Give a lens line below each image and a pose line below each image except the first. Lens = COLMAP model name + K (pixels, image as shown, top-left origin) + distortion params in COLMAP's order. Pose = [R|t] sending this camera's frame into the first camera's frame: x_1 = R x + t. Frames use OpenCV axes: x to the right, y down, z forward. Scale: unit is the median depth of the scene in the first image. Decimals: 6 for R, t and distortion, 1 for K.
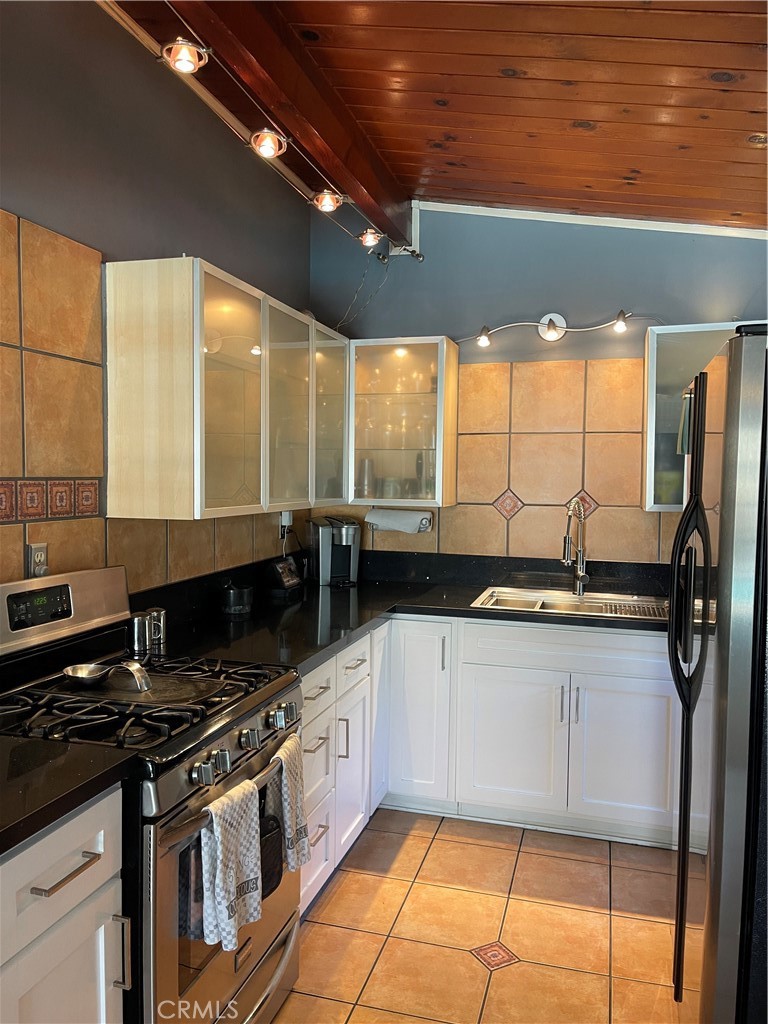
lens RADIAL K [[739.5, 0, 384.0], [0, 739.5, 512.0], [0, 0, 1]] dist [0.053148, -0.052586]
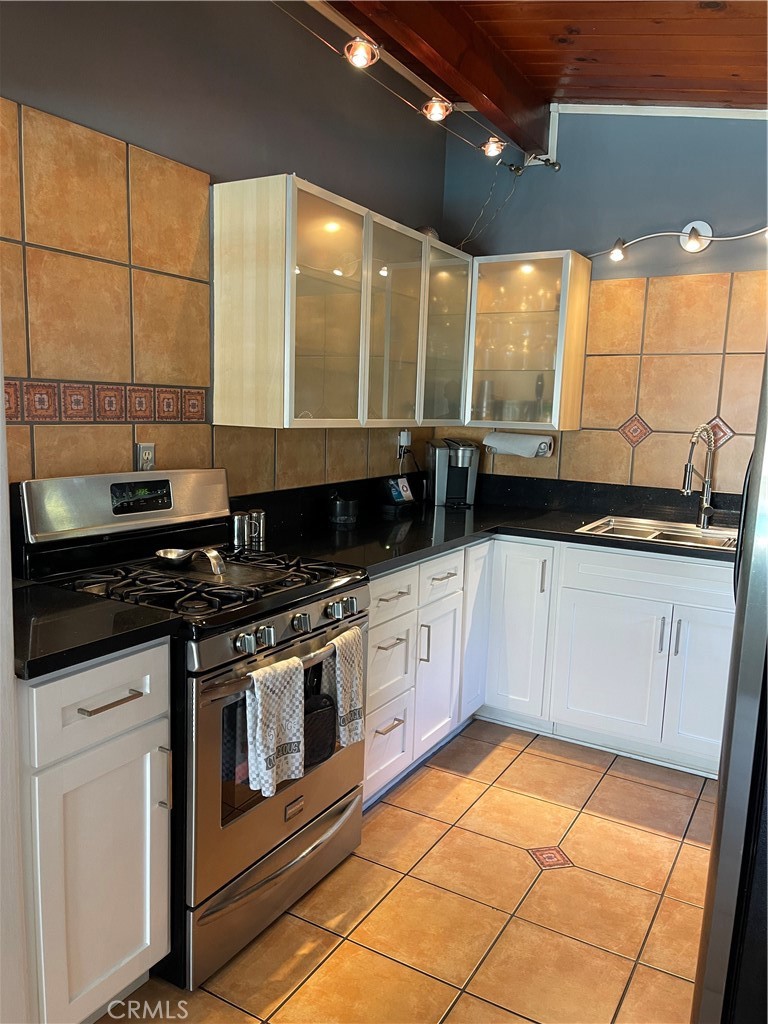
lens RADIAL K [[739.5, 0, 384.0], [0, 739.5, 512.0], [0, 0, 1]] dist [0.053148, -0.052586]
pose [[0.971390, 0.053719, -0.231336, 0.114158], [-0.032843, 0.995109, 0.093167, 0.021414], [0.235210, -0.082904, 0.968402, -0.015256]]
